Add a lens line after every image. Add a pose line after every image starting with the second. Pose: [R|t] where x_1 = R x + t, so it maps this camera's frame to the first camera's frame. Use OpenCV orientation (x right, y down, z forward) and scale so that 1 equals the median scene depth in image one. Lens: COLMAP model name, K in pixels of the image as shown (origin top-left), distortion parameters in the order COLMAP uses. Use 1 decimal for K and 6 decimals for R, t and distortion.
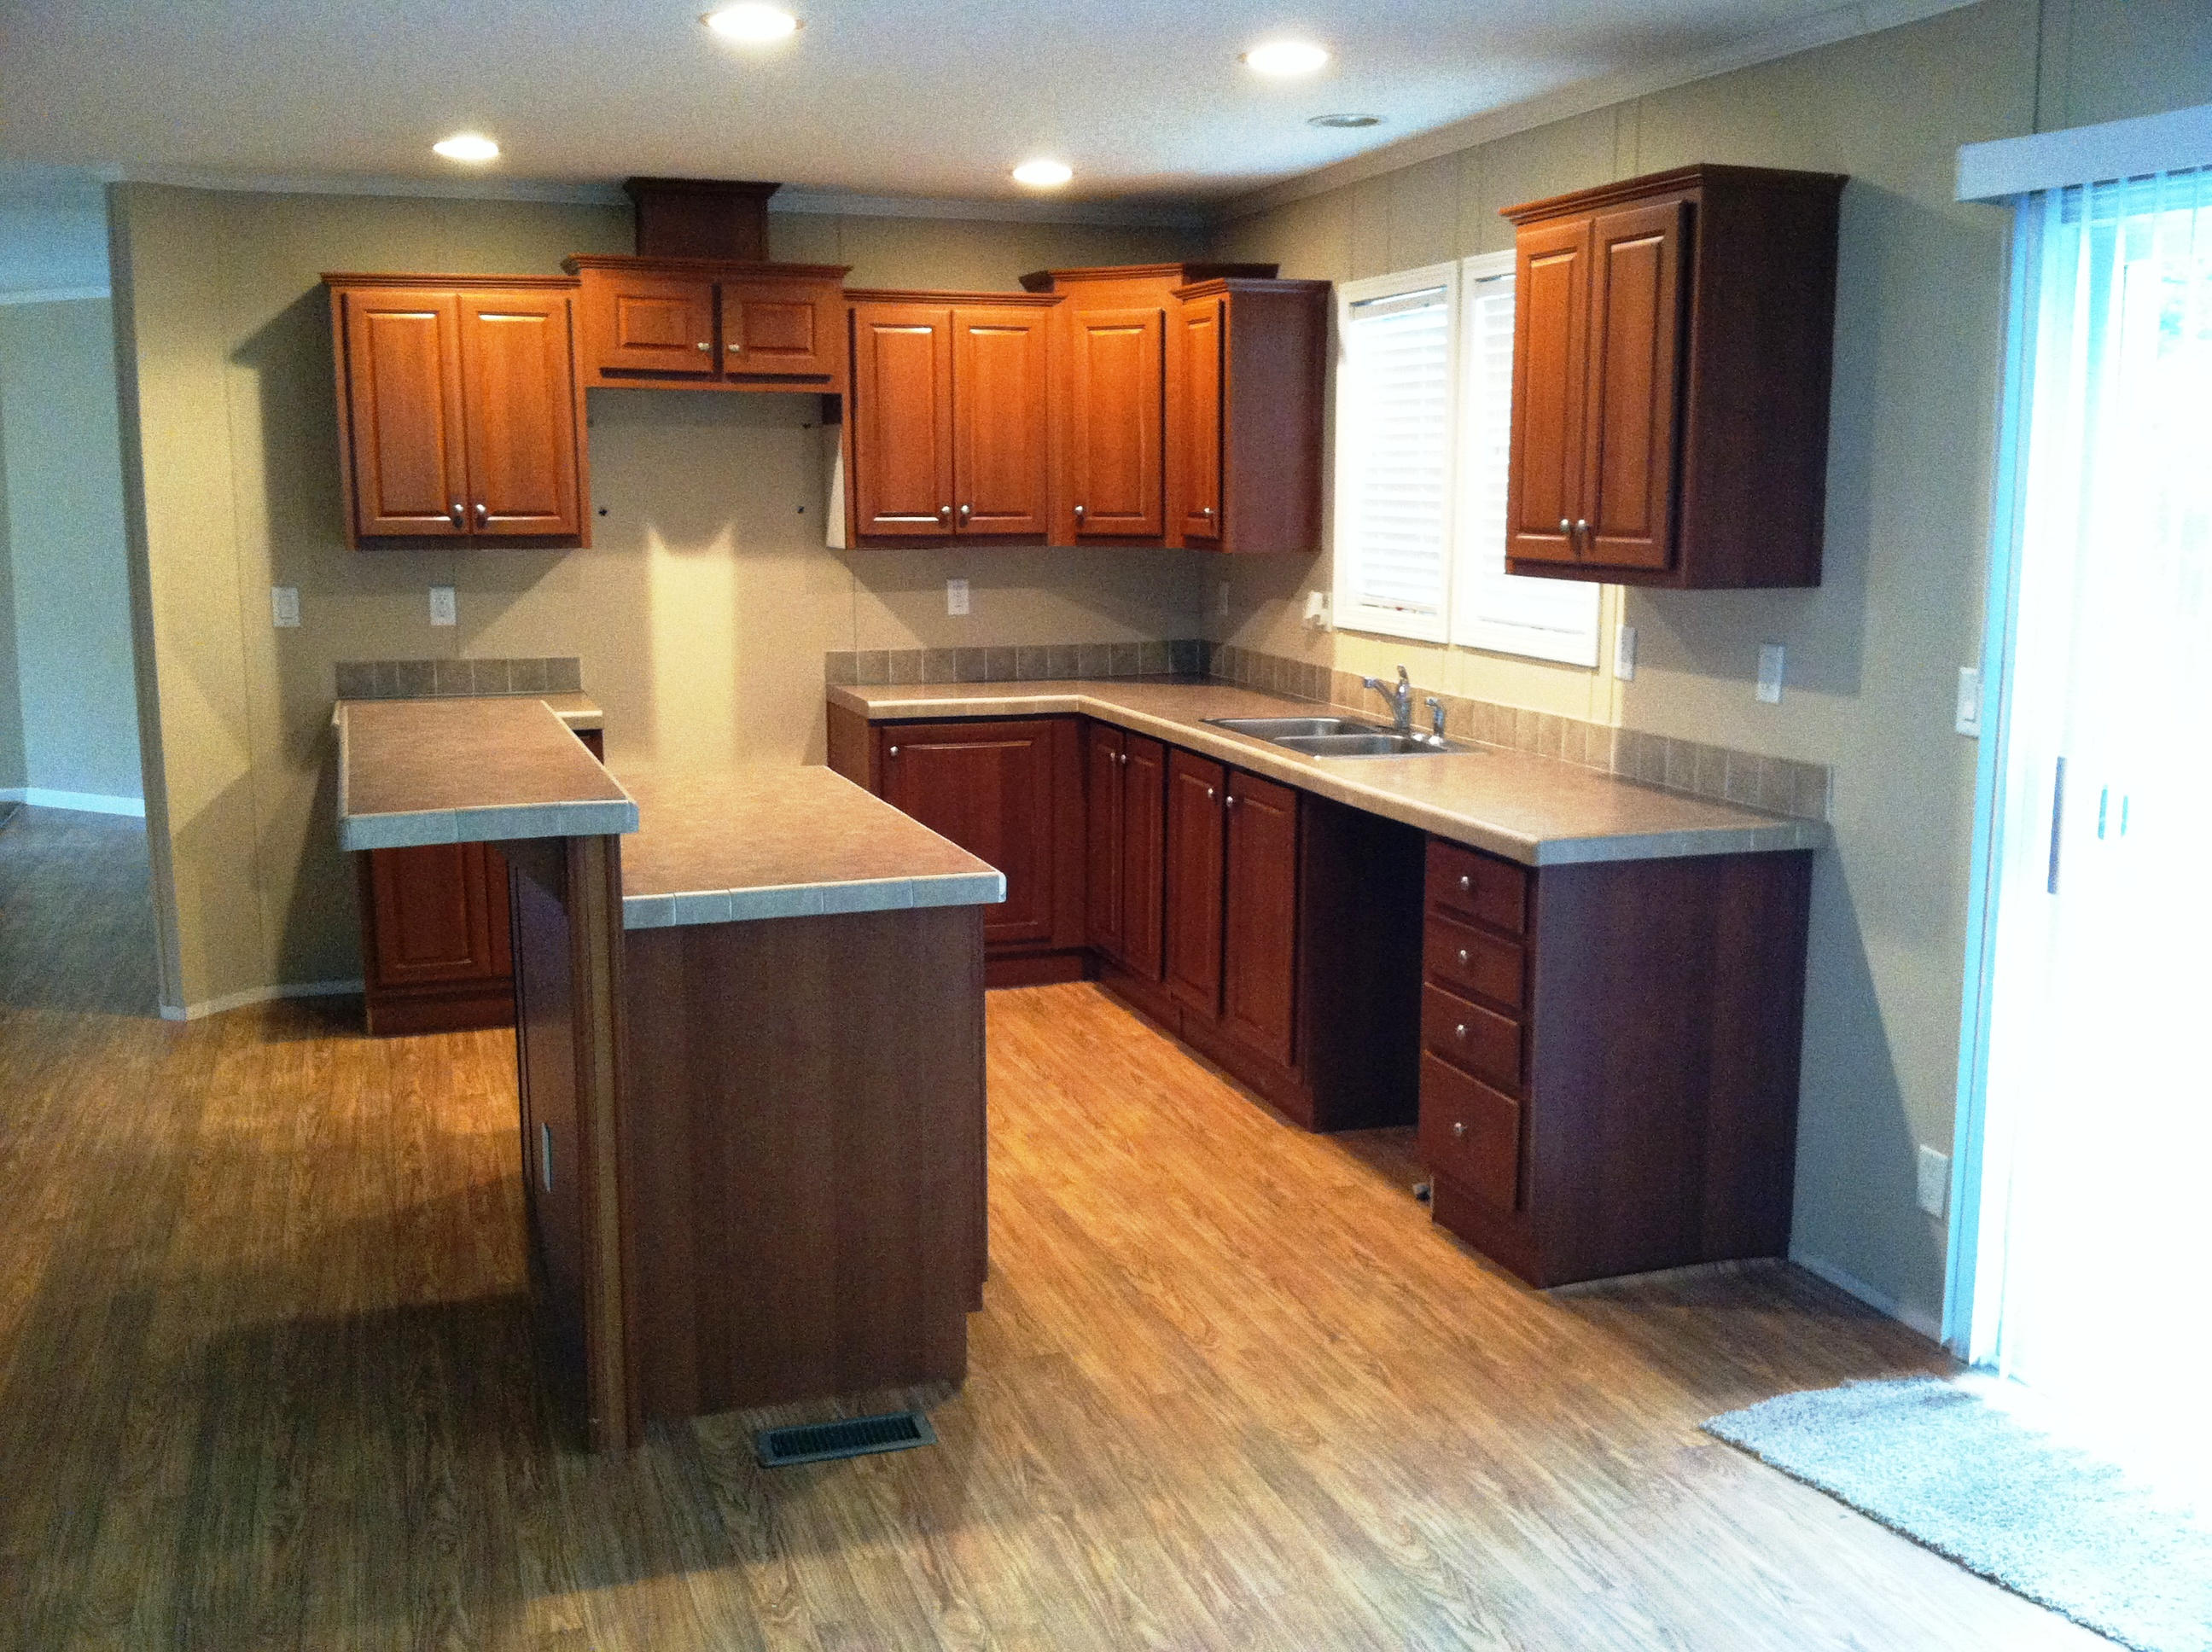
lens RADIAL K [[2228.9, 0, 1106.0], [0, 2228.9, 826.0], [0, 0, 1]] dist [0.132395, -0.402365]
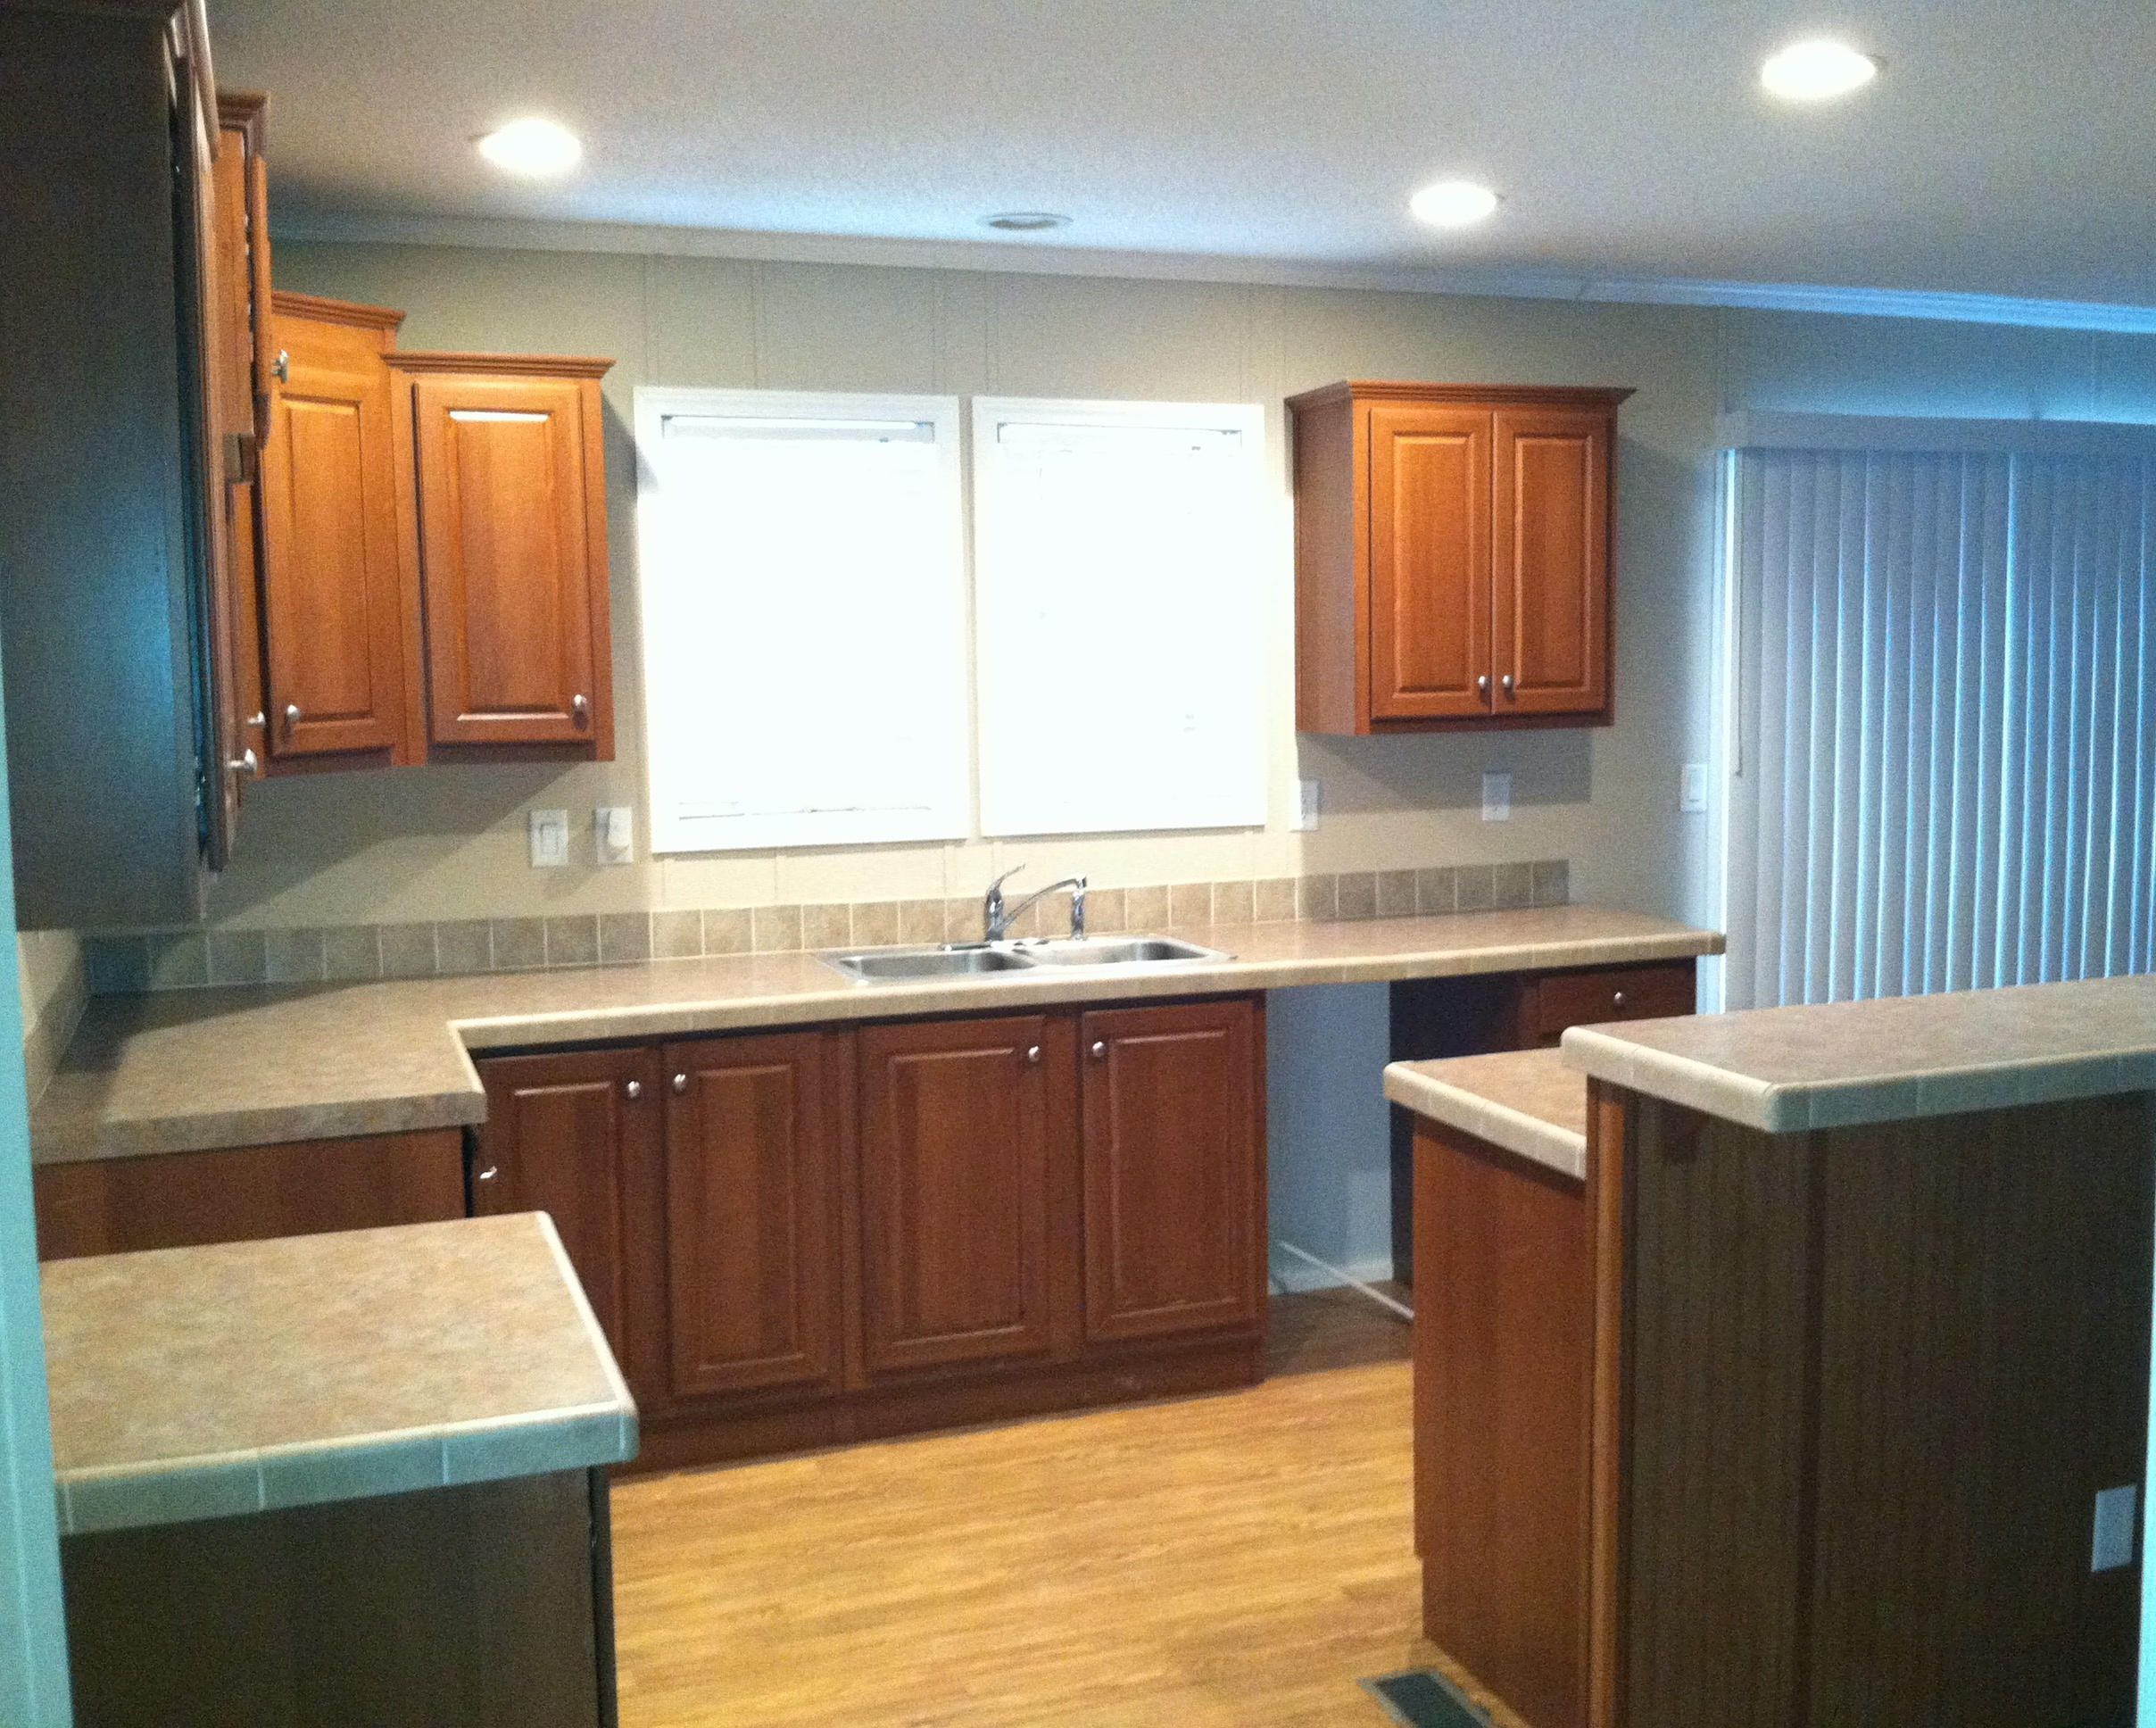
lens RADIAL K [[2157.4, 0, 1207.6], [0, 2157.4, 861.8], [0, 0, 1]] dist [0.011299, 0.007070]
pose [[-0.075539, -0.095553, 0.992554, -0.728301], [0.170021, 0.979587, 0.107244, -0.157588], [-0.982541, 0.176856, -0.057751, 1.039007]]
